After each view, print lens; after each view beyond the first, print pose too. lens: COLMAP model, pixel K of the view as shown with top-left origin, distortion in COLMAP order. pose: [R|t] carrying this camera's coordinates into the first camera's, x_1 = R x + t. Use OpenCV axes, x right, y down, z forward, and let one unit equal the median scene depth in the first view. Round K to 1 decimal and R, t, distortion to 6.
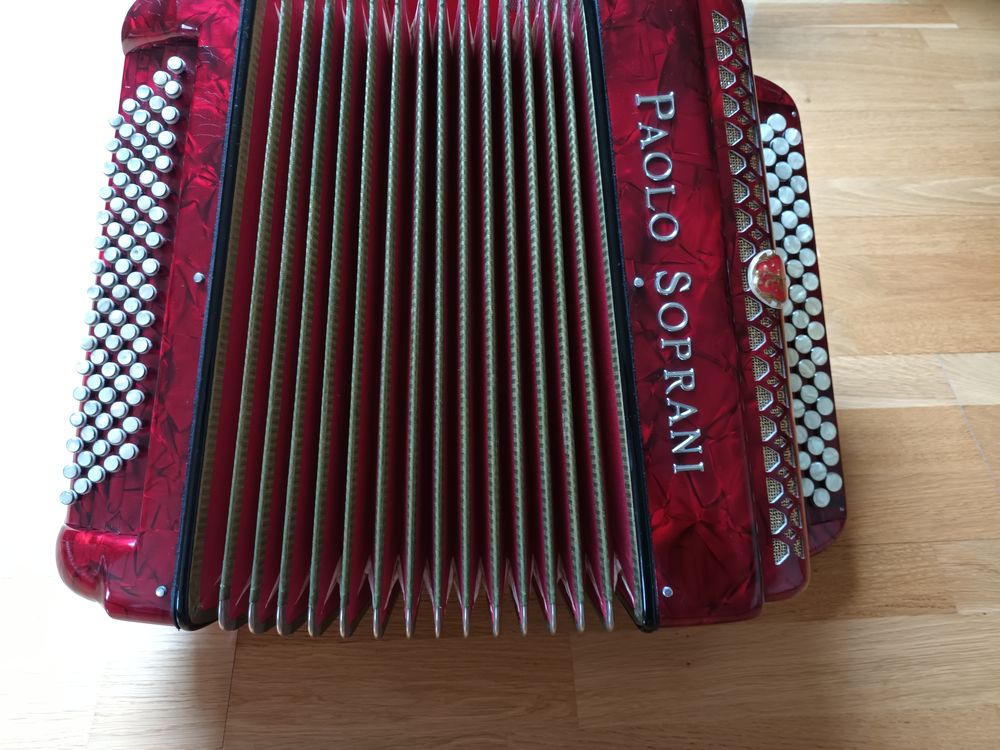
lens RADIAL K [[740.6, 0, 500.5], [0, 740.6, 358.5], [0, 0, 1]] dist [0.002470, -0.031187]
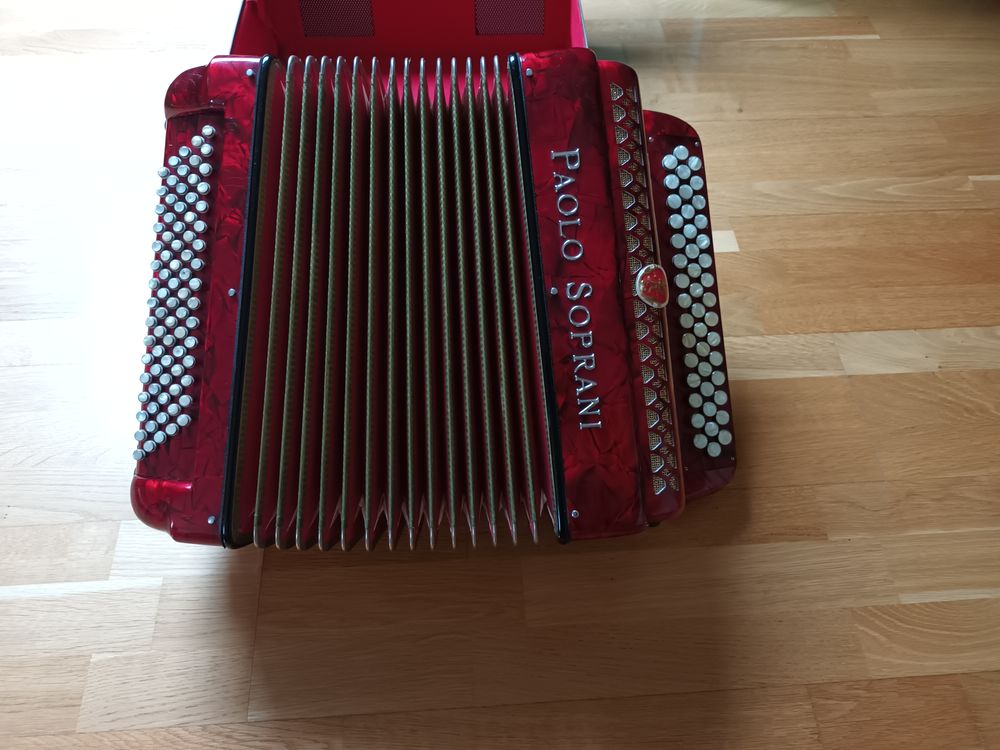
lens RADIAL K [[739.3, 0, 497.2], [0, 739.3, 361.7], [0, 0, 1]] dist [0.002087, -0.006449]
pose [[0.999872, -0.015317, -0.004522, 0.083303], [0.015494, 0.999000, 0.041939, -0.030460], [0.003876, -0.042004, 0.999110, -0.355924]]
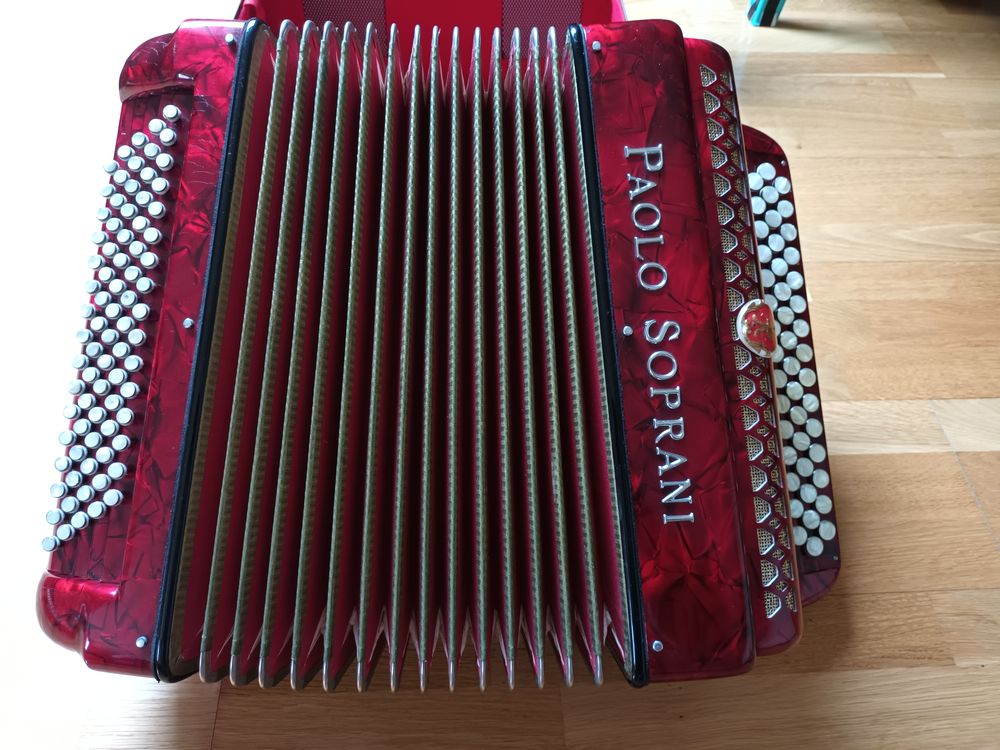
lens RADIAL K [[740.6, 0, 500.5], [0, 740.6, 358.5], [0, 0, 1]] dist [0.002470, -0.031187]
pose [[0.999972, 0.006699, 0.003186, 0.011048], [-0.006535, 0.998784, -0.048873, -0.015106], [-0.003510, 0.048851, 0.998800, 0.002113]]
